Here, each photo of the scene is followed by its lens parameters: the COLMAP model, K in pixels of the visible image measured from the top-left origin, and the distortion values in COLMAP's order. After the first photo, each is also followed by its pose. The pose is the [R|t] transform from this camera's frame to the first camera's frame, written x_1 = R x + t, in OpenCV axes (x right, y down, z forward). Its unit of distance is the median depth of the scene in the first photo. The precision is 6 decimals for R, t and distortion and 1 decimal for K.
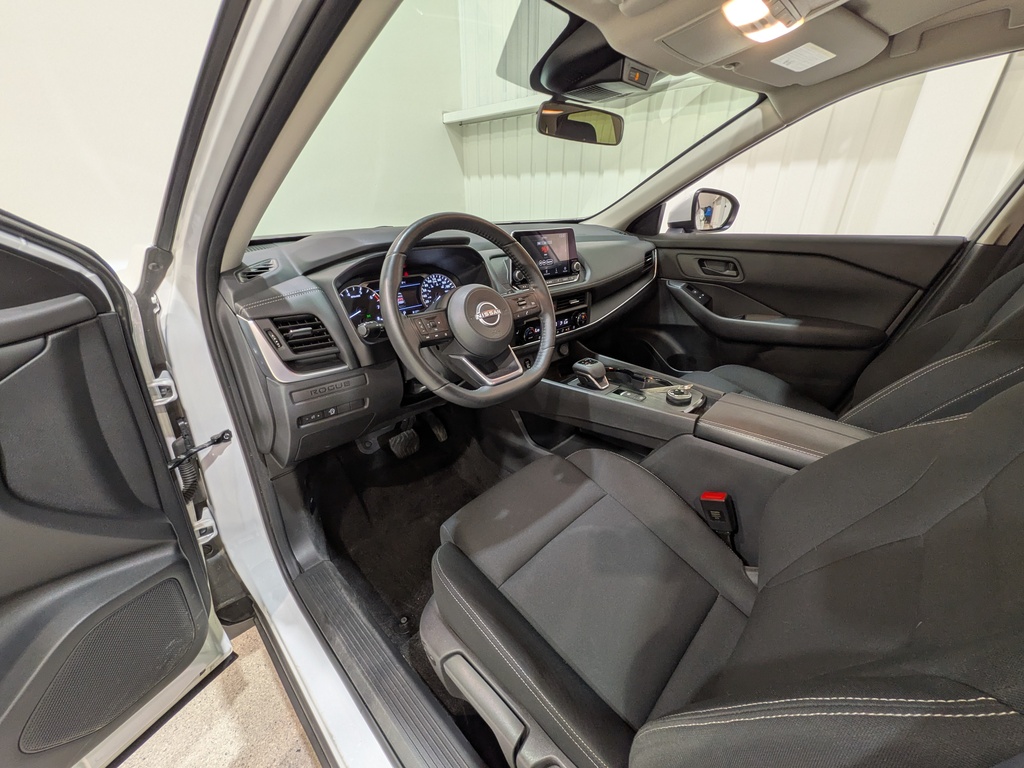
lens RADIAL K [[410.3, 0, 521.2], [0, 410.3, 378.6], [0, 0, 1]] dist [0.001541, 0.000366]
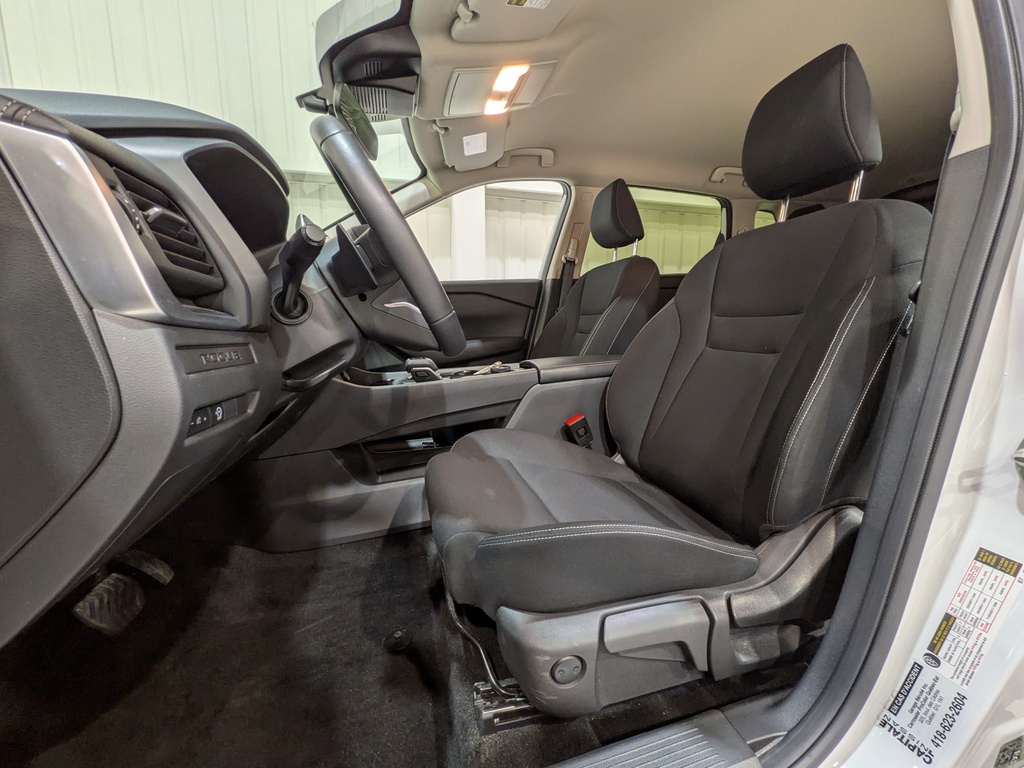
lens RADIAL K [[410.3, 0, 513.4], [0, 410.3, 389.3], [0, 0, 1]] dist [0.001541, 0.000366]
pose [[0.474578, -0.129410, 0.870649, -0.529818], [0.374454, 0.924847, -0.066644, 0.159741], [-0.796593, 0.357646, 0.487370, 0.370095]]
